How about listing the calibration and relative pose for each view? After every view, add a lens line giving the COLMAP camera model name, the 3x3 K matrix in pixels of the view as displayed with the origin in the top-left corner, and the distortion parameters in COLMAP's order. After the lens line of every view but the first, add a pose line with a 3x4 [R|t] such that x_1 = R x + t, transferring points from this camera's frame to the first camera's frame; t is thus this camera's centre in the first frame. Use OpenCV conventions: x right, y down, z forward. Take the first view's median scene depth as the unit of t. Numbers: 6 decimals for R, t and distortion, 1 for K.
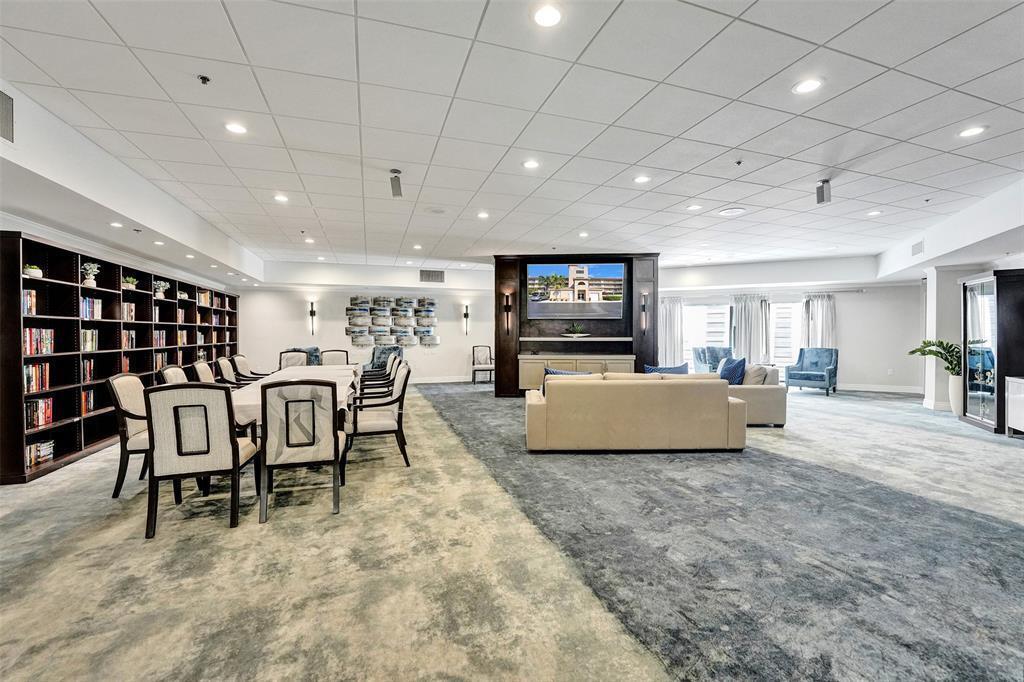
lens RADIAL K [[411.1, 0, 511.2], [0, 411.1, 341.0], [0, 0, 1]] dist [-0.014684, -0.000079]
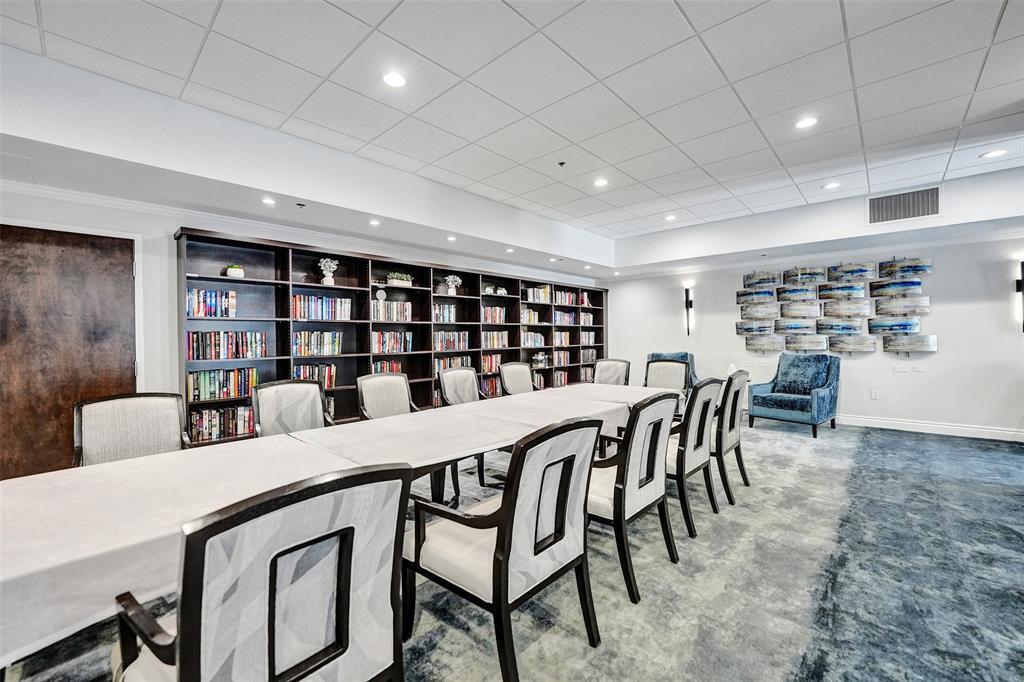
lens RADIAL K [[411.1, 0, 515.6], [0, 411.1, 340.5], [0, 0, 1]] dist [-0.014684, -0.000079]
pose [[0.488472, 0.006450, -0.872556, -0.008149], [-0.004391, 0.999978, 0.004933, -0.006393], [0.872568, 0.001422, 0.488490, 0.377187]]
